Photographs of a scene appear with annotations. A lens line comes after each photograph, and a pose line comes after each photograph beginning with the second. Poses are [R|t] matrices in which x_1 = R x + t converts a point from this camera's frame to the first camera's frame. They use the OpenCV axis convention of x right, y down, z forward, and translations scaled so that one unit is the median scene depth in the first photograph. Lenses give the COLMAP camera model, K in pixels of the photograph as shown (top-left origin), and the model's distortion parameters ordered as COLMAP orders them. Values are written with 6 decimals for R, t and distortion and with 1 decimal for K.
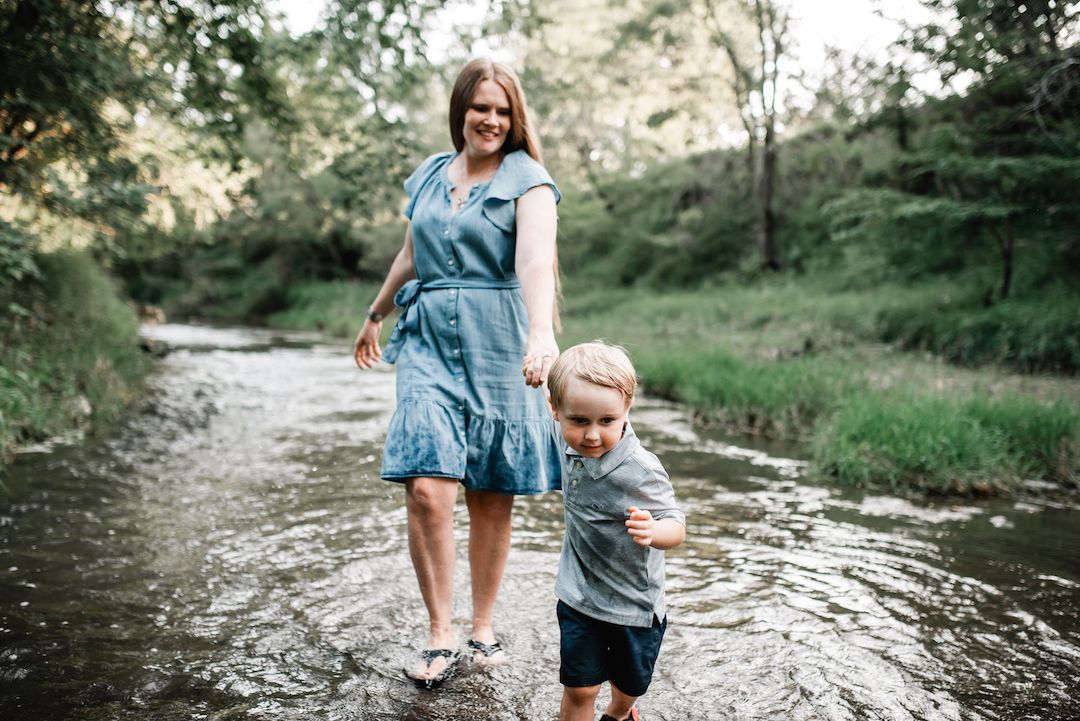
lens RADIAL K [[1083.1, 0, 540.0], [0, 1083.1, 360.5], [0, 0, 1]] dist [-0.034668, -0.007795]
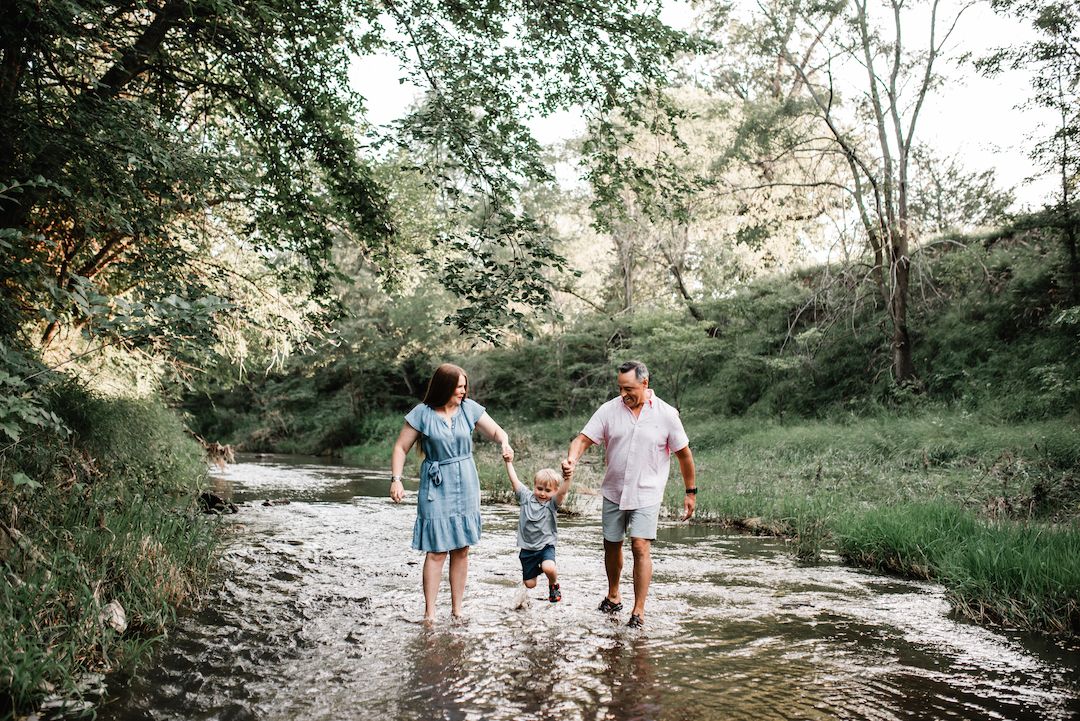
lens RADIAL K [[1074.5, 0, 540.0], [0, 1074.5, 360.5], [0, 0, 1]] dist [-0.006612, 0.000310]
pose [[0.998163, -0.019627, -0.057322, -0.037312], [0.012844, 0.993122, -0.116380, -0.012392], [0.059212, 0.115429, 0.991549, 0.105045]]
